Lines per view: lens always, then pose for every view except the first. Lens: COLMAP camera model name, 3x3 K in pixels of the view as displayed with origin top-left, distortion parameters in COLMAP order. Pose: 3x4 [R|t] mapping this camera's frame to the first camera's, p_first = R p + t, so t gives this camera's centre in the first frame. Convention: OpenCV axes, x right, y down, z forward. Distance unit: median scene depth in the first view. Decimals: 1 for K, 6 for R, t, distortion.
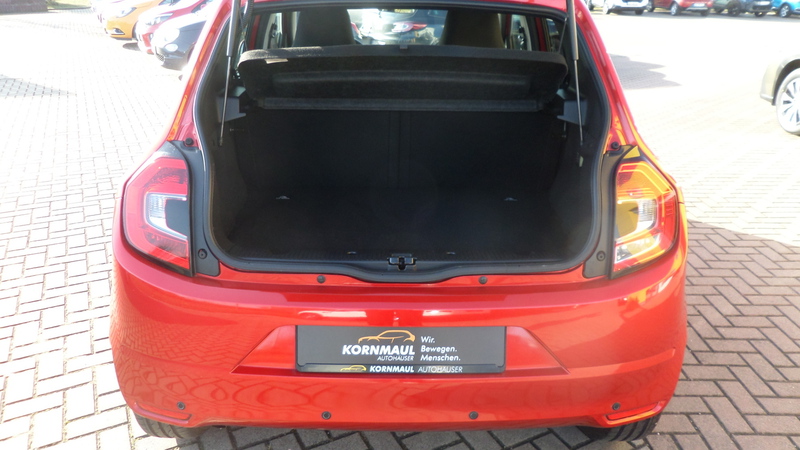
lens RADIAL K [[573.9, 0, 400.0], [0, 573.9, 225.0], [0, 0, 1]] dist [-0.005903, 0.002294]
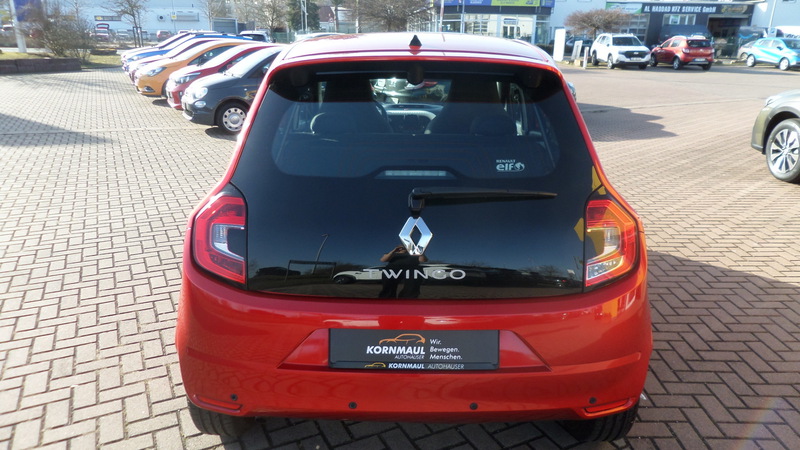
lens RADIAL K [[593.0, 0, 400.0], [0, 593.0, 225.0], [0, 0, 1]] dist [-0.001220, 0.001253]
pose [[0.999794, -0.001625, -0.020250, -0.001351], [-0.000223, 0.995861, -0.090893, 0.049904], [0.020314, 0.090878, 0.995655, -0.223716]]
